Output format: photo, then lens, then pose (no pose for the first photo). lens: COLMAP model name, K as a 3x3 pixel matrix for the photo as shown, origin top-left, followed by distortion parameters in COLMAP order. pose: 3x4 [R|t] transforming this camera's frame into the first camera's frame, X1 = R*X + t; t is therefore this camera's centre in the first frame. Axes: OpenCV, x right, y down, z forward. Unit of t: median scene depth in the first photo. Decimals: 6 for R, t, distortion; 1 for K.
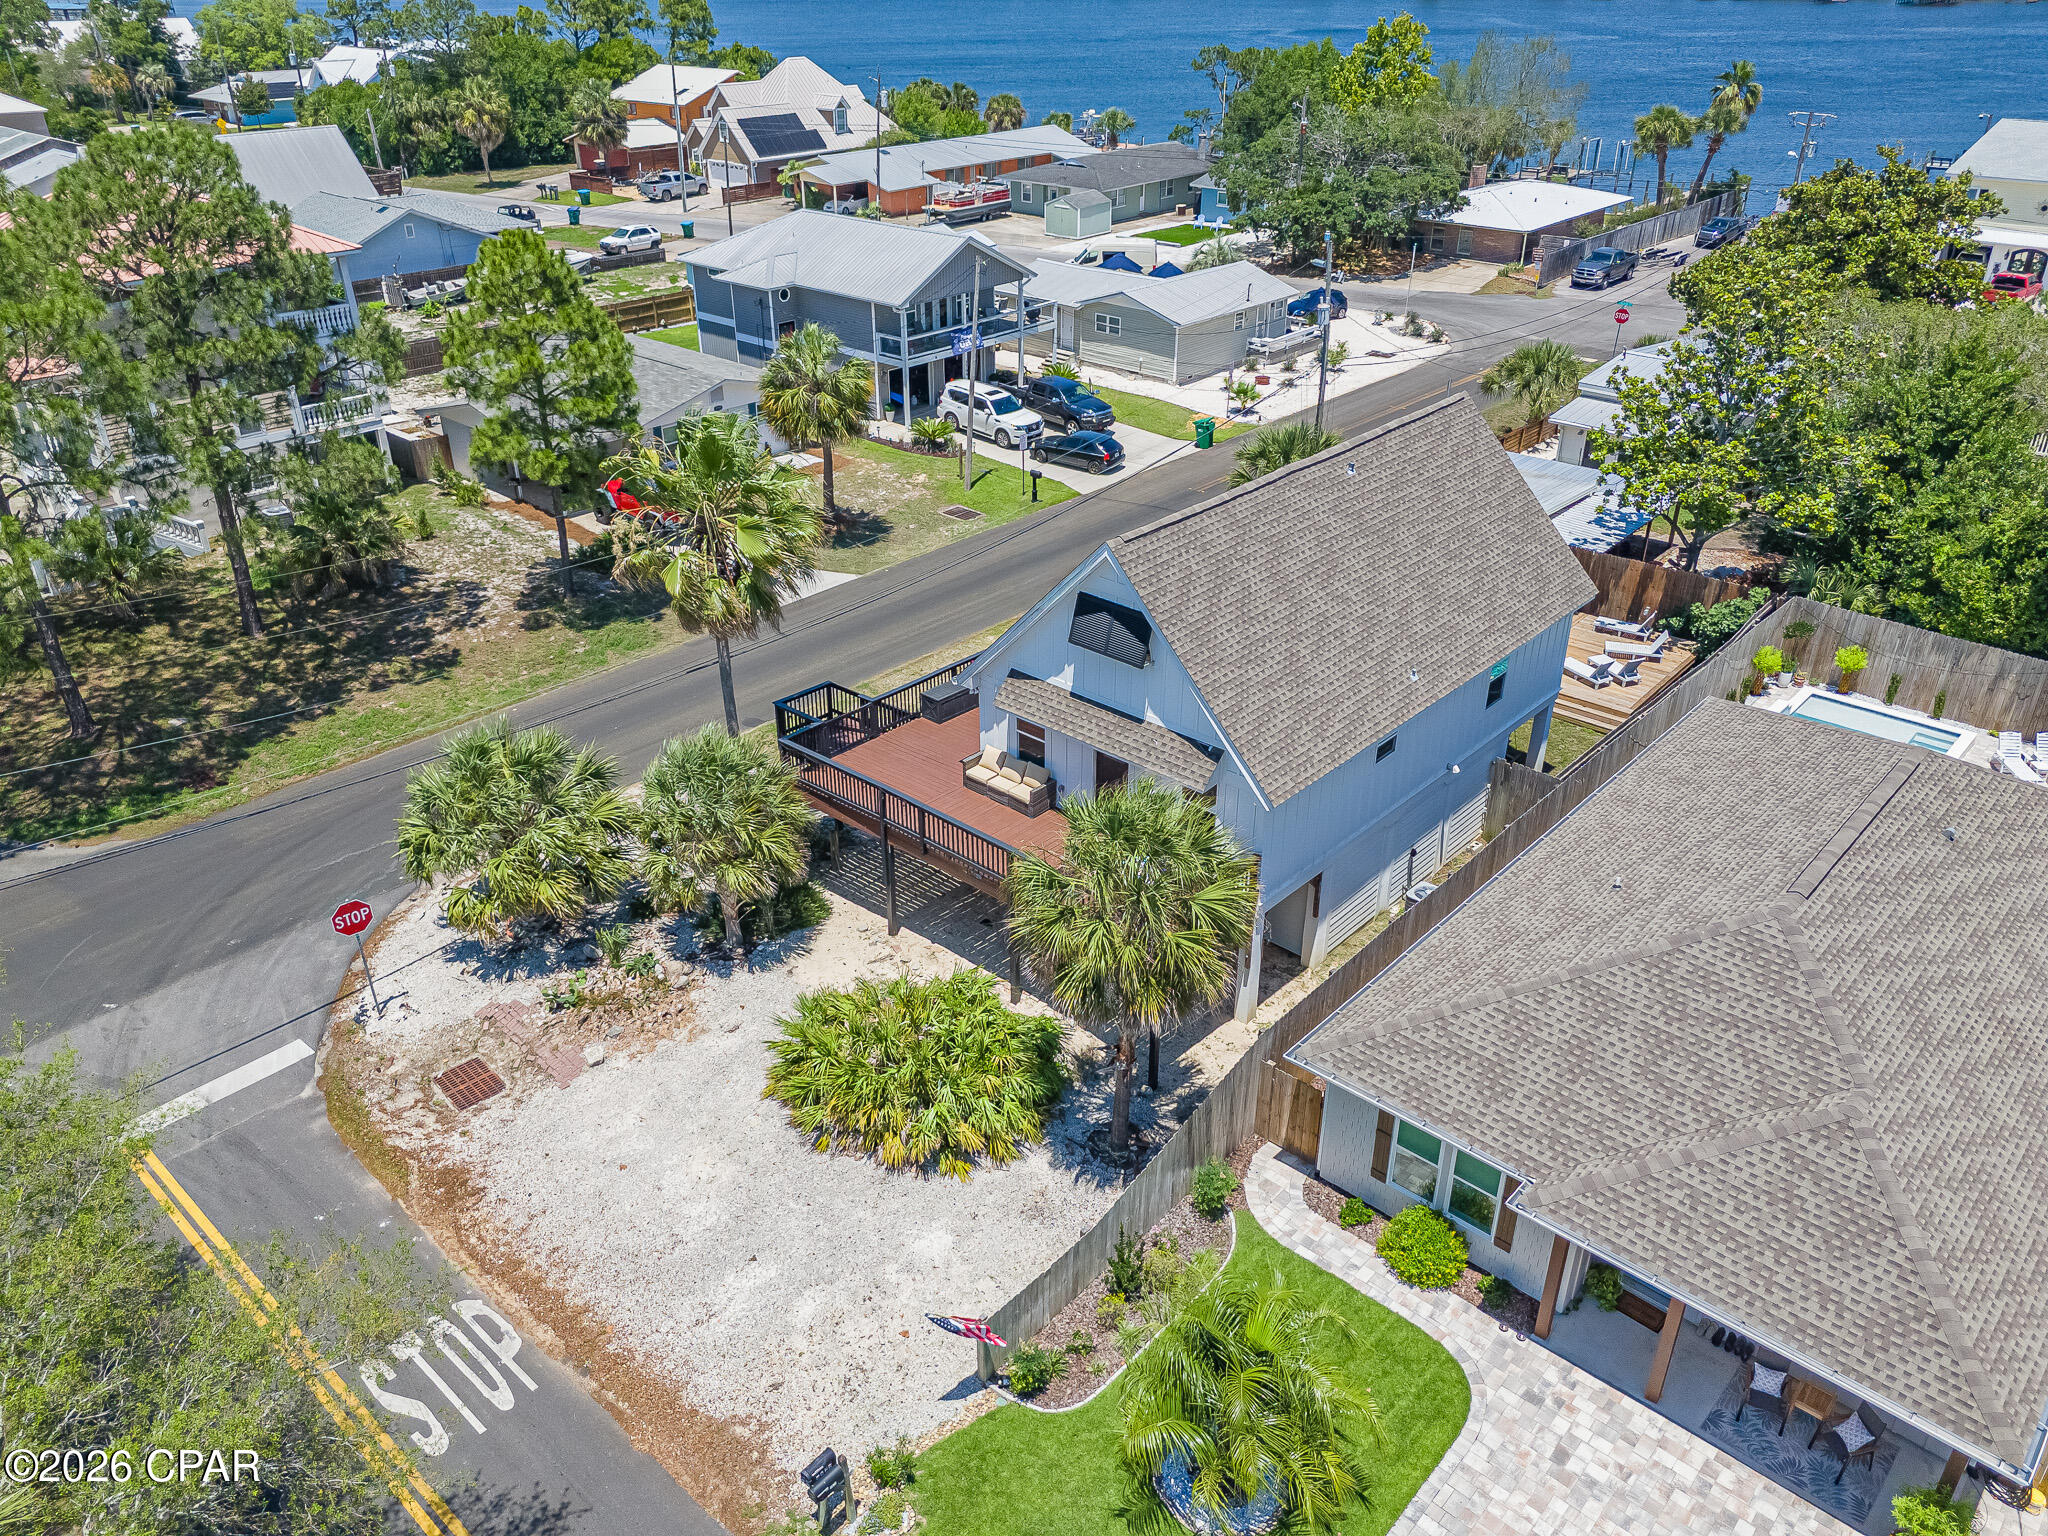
lens RADIAL K [[1503.0, 0, 1020.8], [0, 1503.0, 762.6], [0, 0, 1]] dist [0.062726, -0.057144]
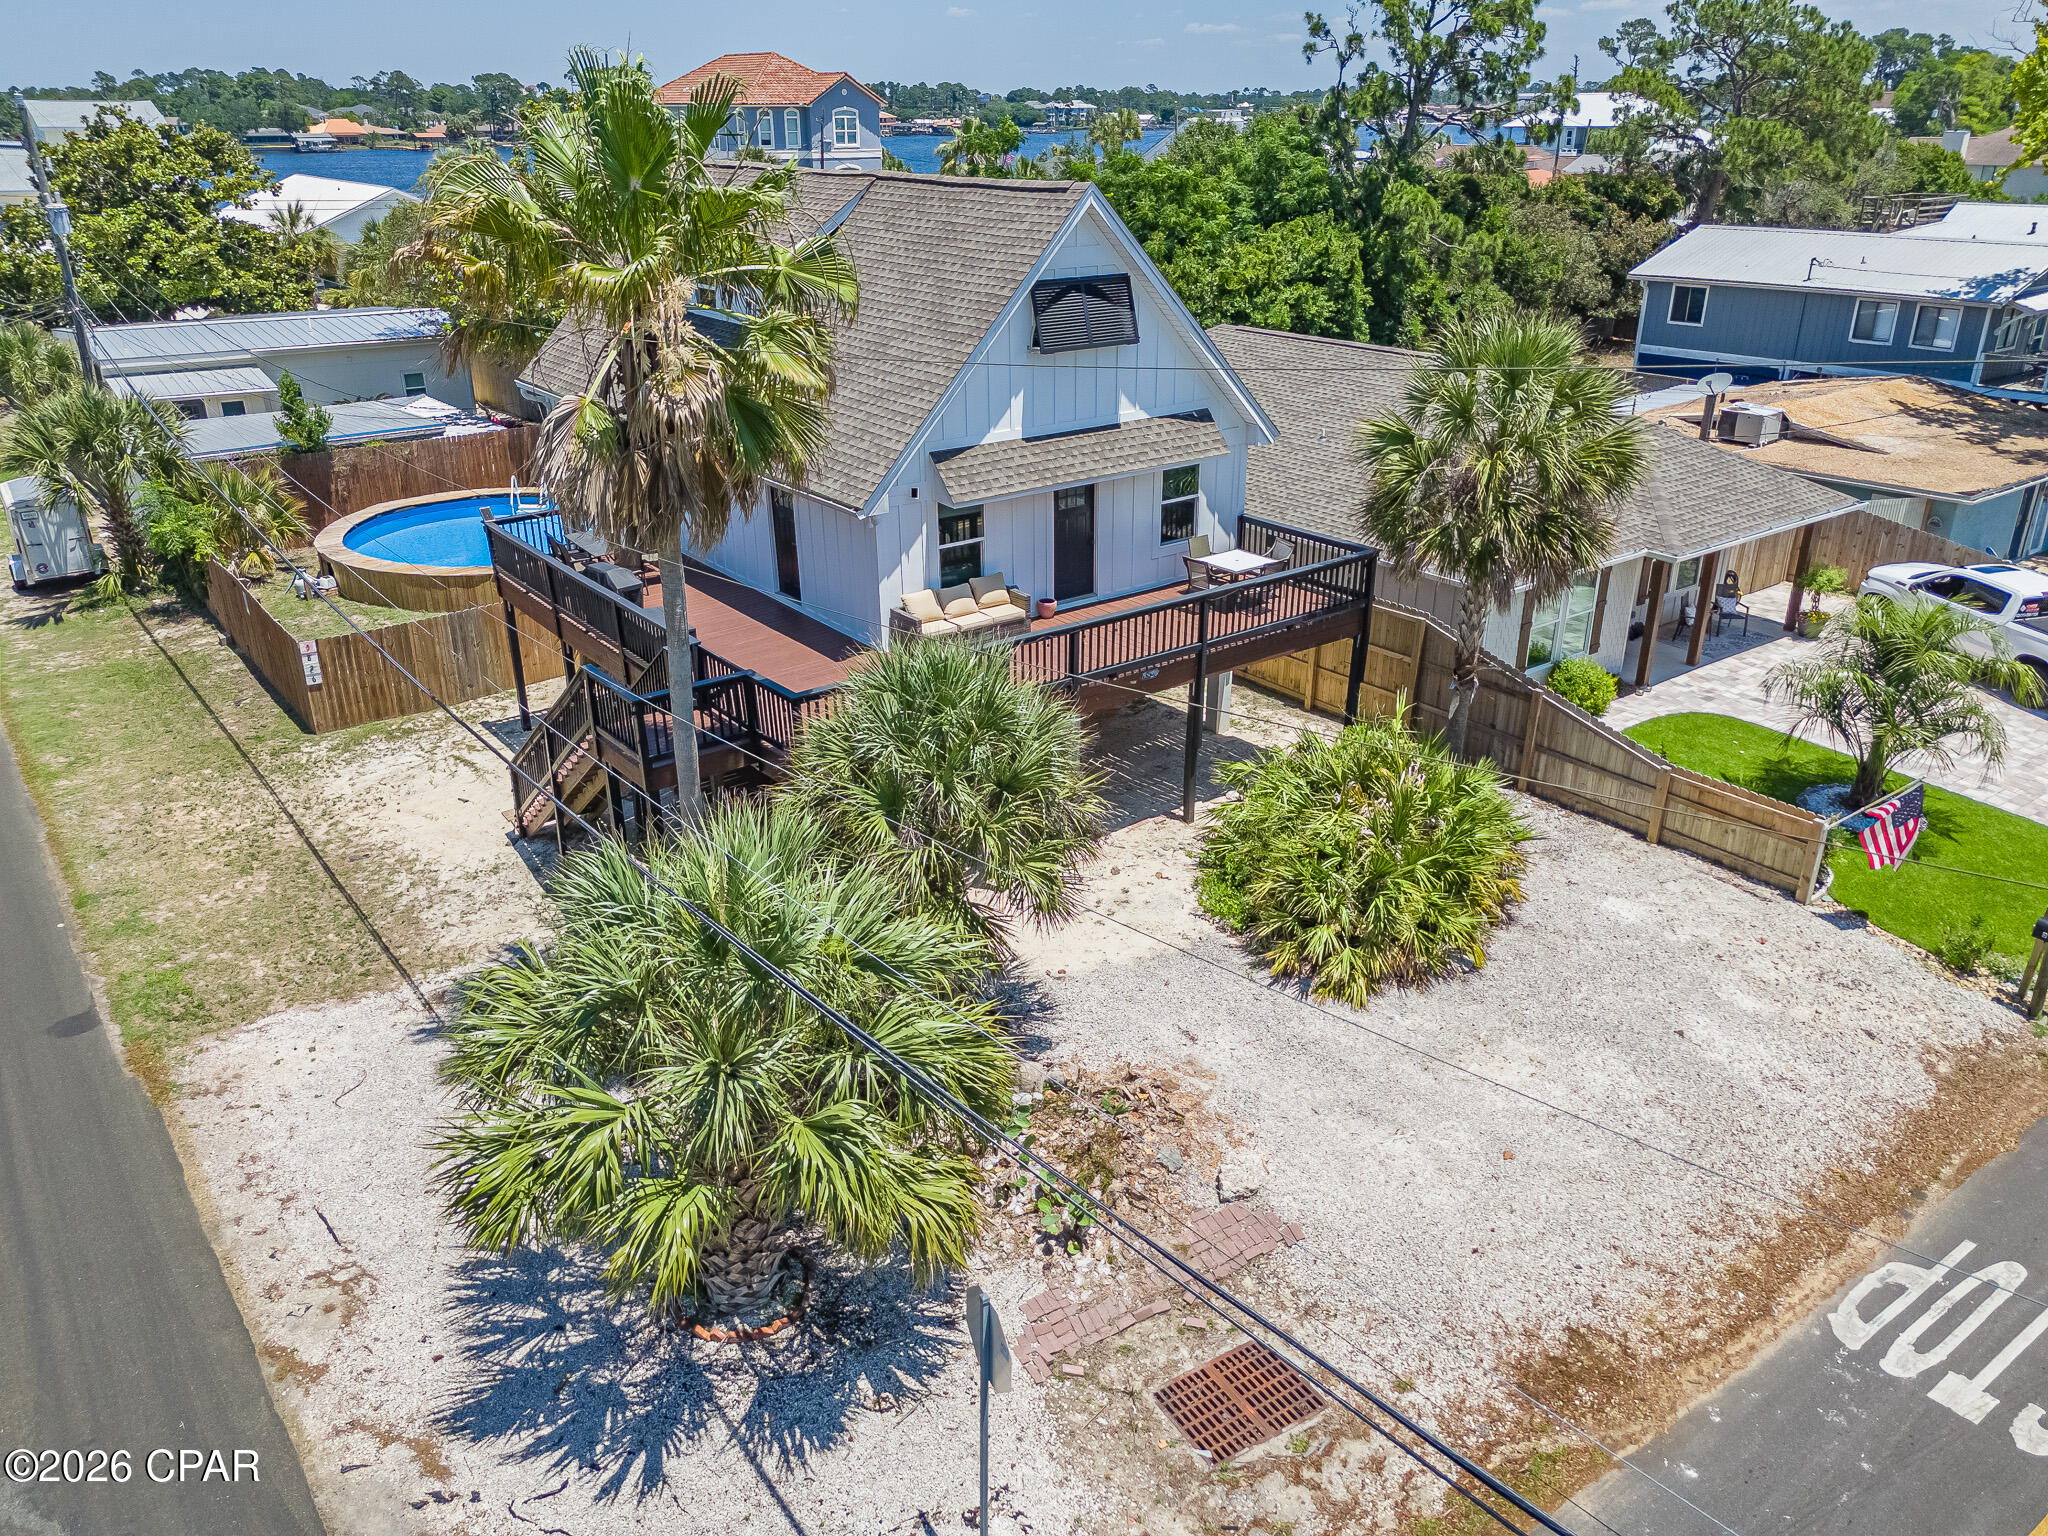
lens RADIAL K [[1503.0, 0, 1024.6], [0, 1503.0, 773.9], [0, 0, 1]] dist [0.062726, -0.057144]
pose [[0.193480, -0.394191, 0.898431, -0.685017], [0.477397, 0.837839, 0.264797, -0.102015], [-0.857122, 0.377675, 0.350290, 0.776140]]
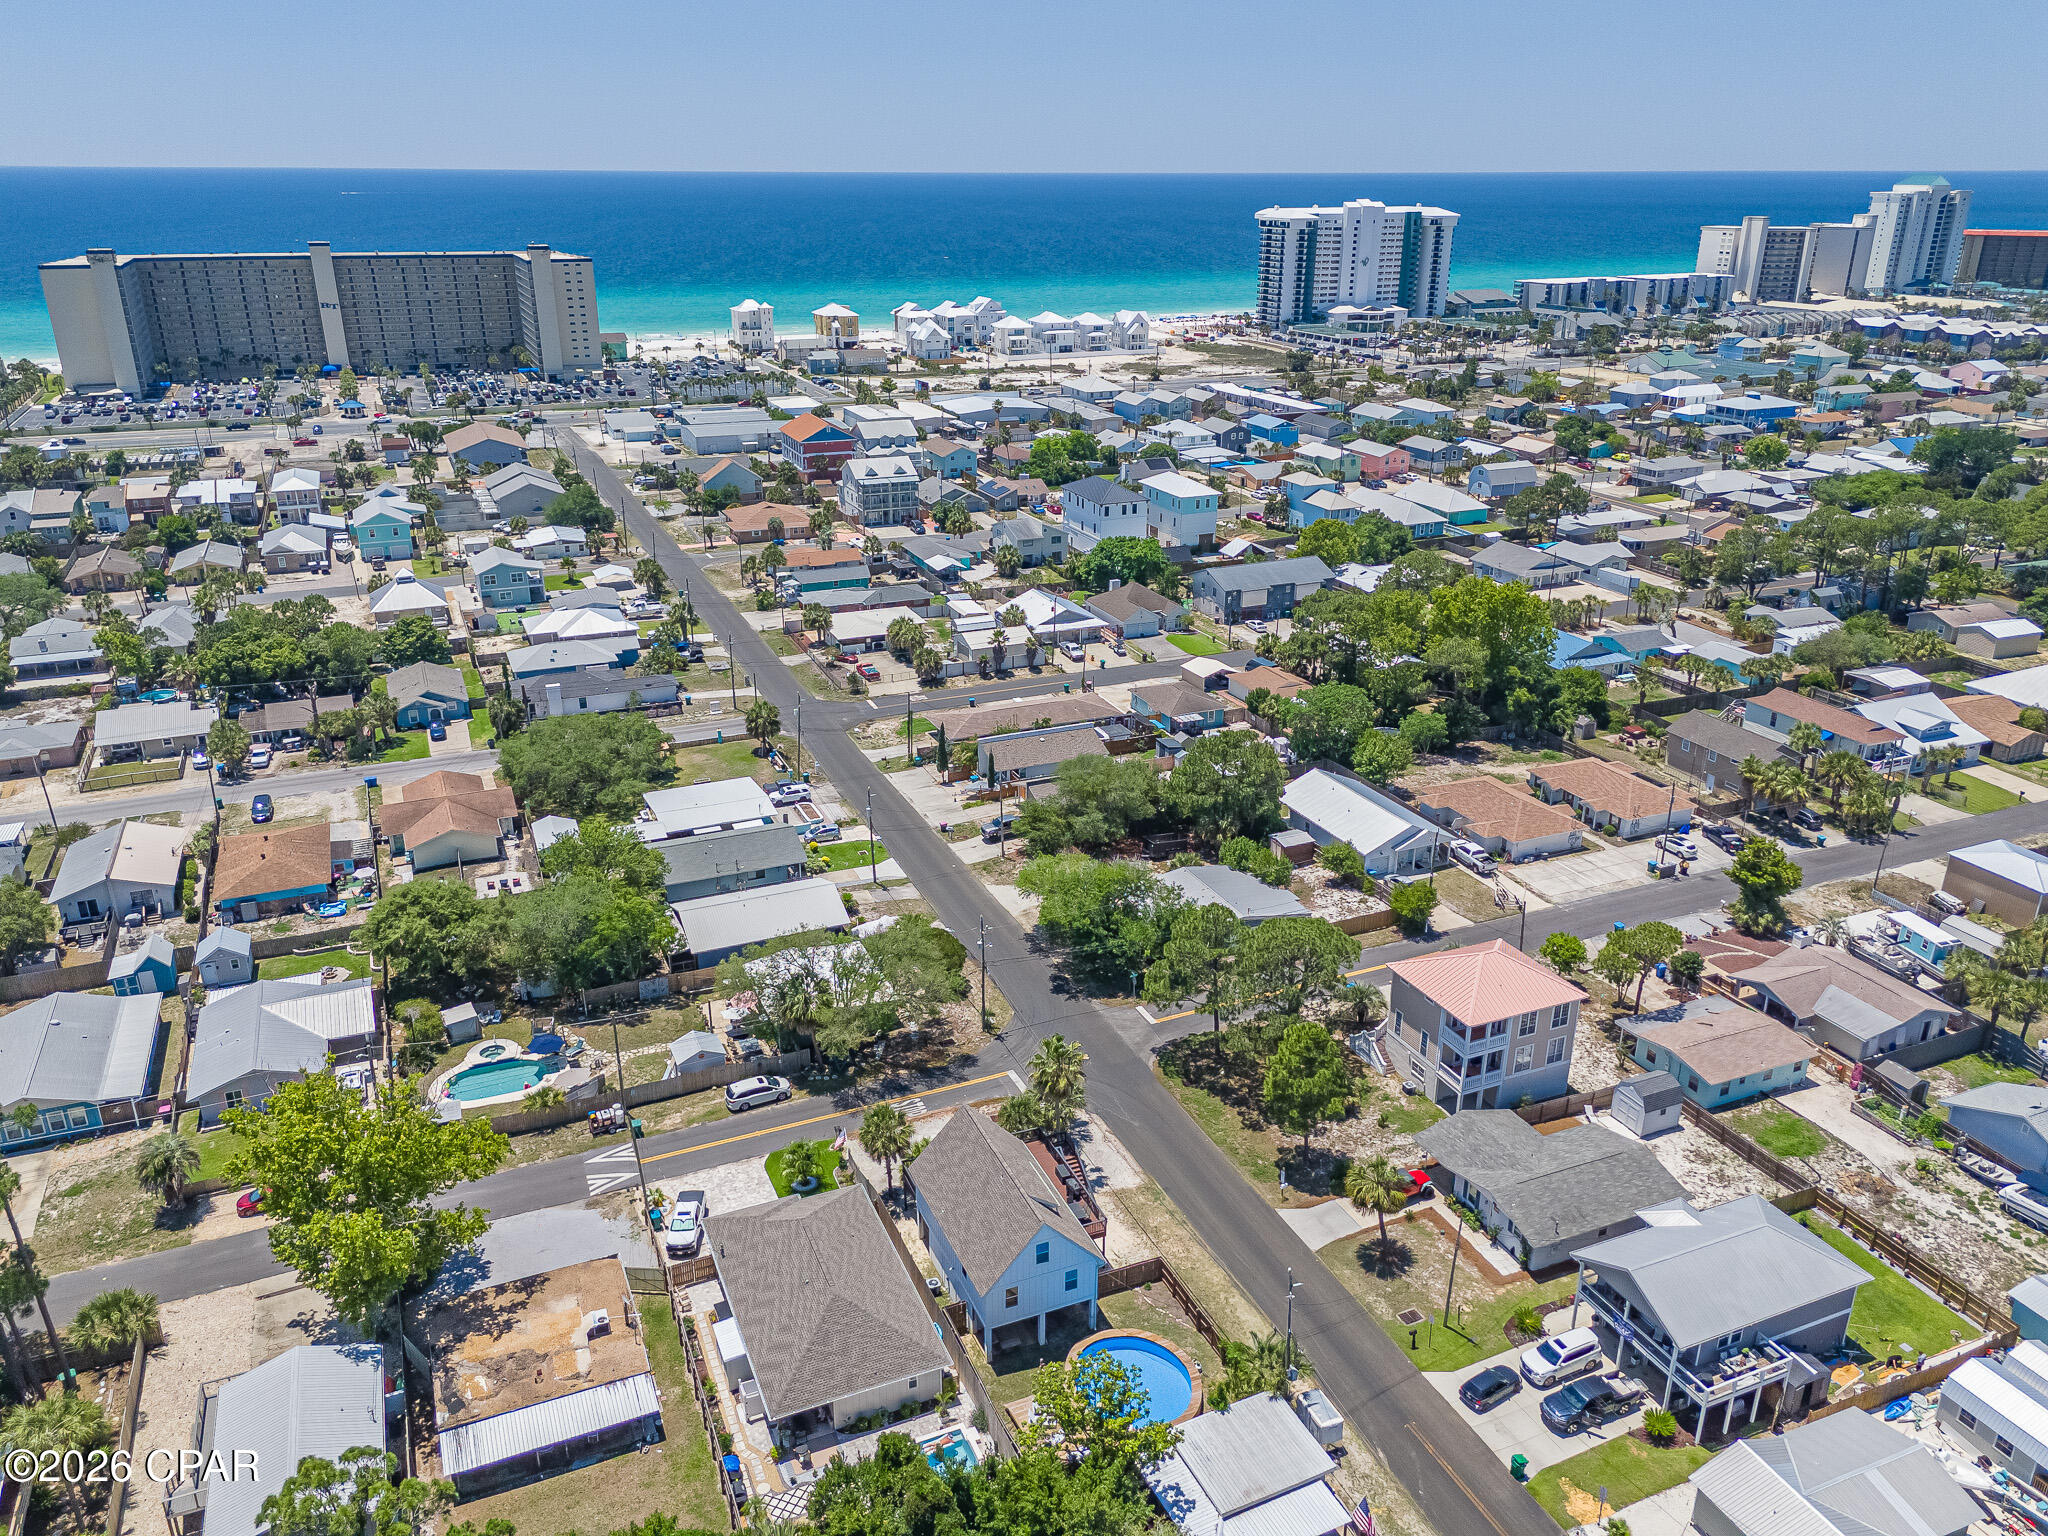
lens RADIAL K [[1503.0, 0, 1028.9], [0, 1503.0, 764.5], [0, 0, 1]] dist [0.062726, -0.057144]
pose [[-0.417620, 0.337332, -0.843683, 2.529207], [-0.437748, 0.738973, 0.512148, -2.429571], [0.796223, 0.583204, -0.160944, 1.087667]]
